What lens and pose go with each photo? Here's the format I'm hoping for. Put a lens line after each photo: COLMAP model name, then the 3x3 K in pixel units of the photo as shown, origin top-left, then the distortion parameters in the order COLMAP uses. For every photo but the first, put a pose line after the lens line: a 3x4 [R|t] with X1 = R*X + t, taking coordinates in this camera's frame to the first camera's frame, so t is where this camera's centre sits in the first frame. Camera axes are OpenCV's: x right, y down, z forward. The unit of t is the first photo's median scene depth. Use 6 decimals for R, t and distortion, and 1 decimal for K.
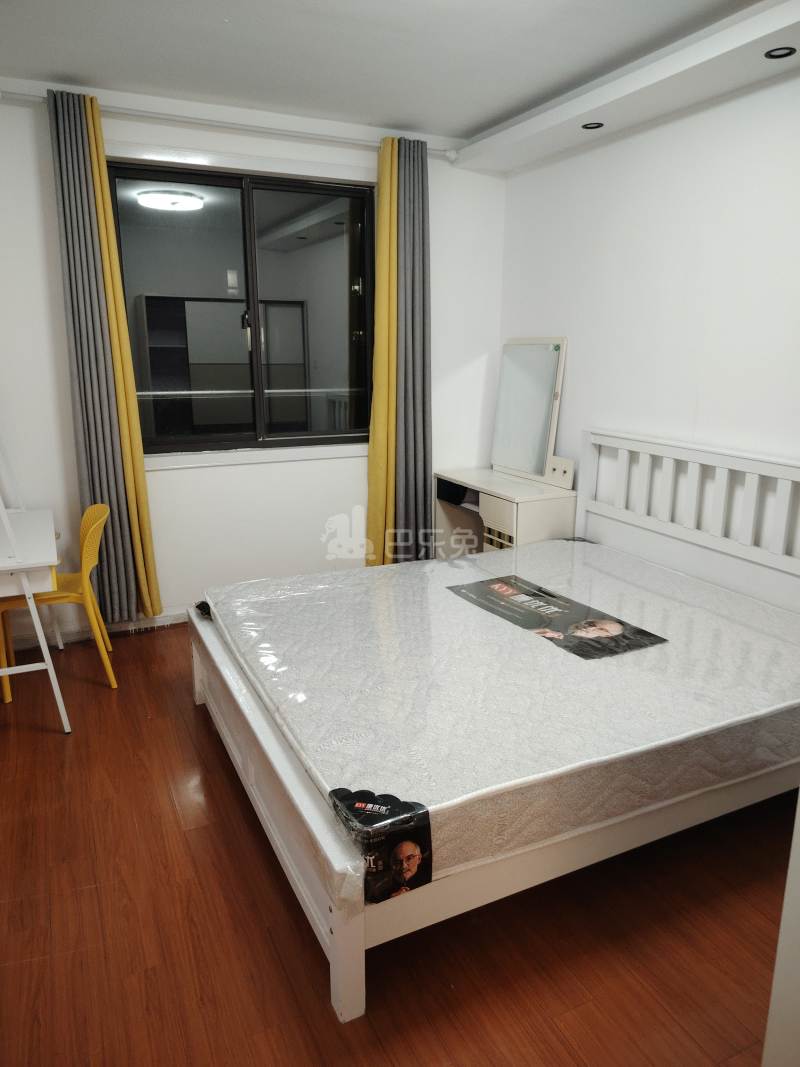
lens RADIAL K [[744.5, 0, 400.0], [0, 744.5, 533.5], [0, 0, 1]] dist [-0.000290, -0.000221]
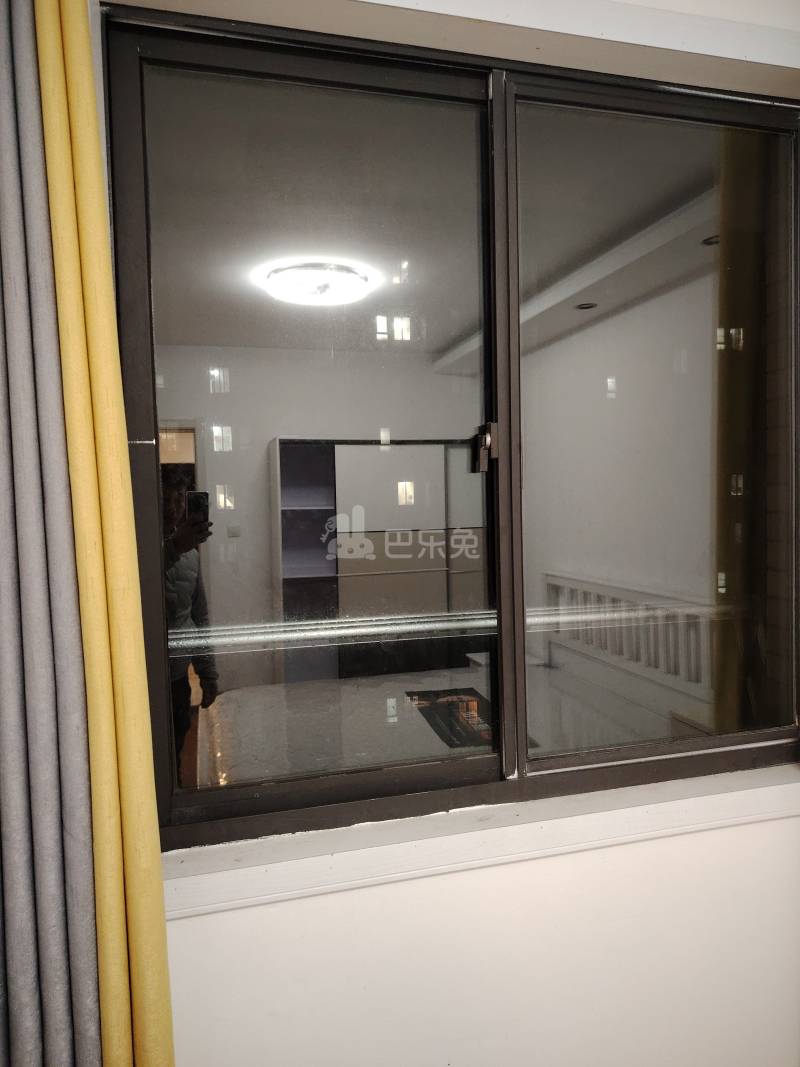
lens RADIAL K [[744.5, 0, 400.0], [0, 744.5, 533.5], [0, 0, 1]] dist [-0.000290, -0.000221]
pose [[0.981670, -0.013936, -0.190080, -0.373015], [-0.024097, 0.980244, -0.196316, -0.365821], [0.189061, 0.197298, 0.961940, 1.368173]]
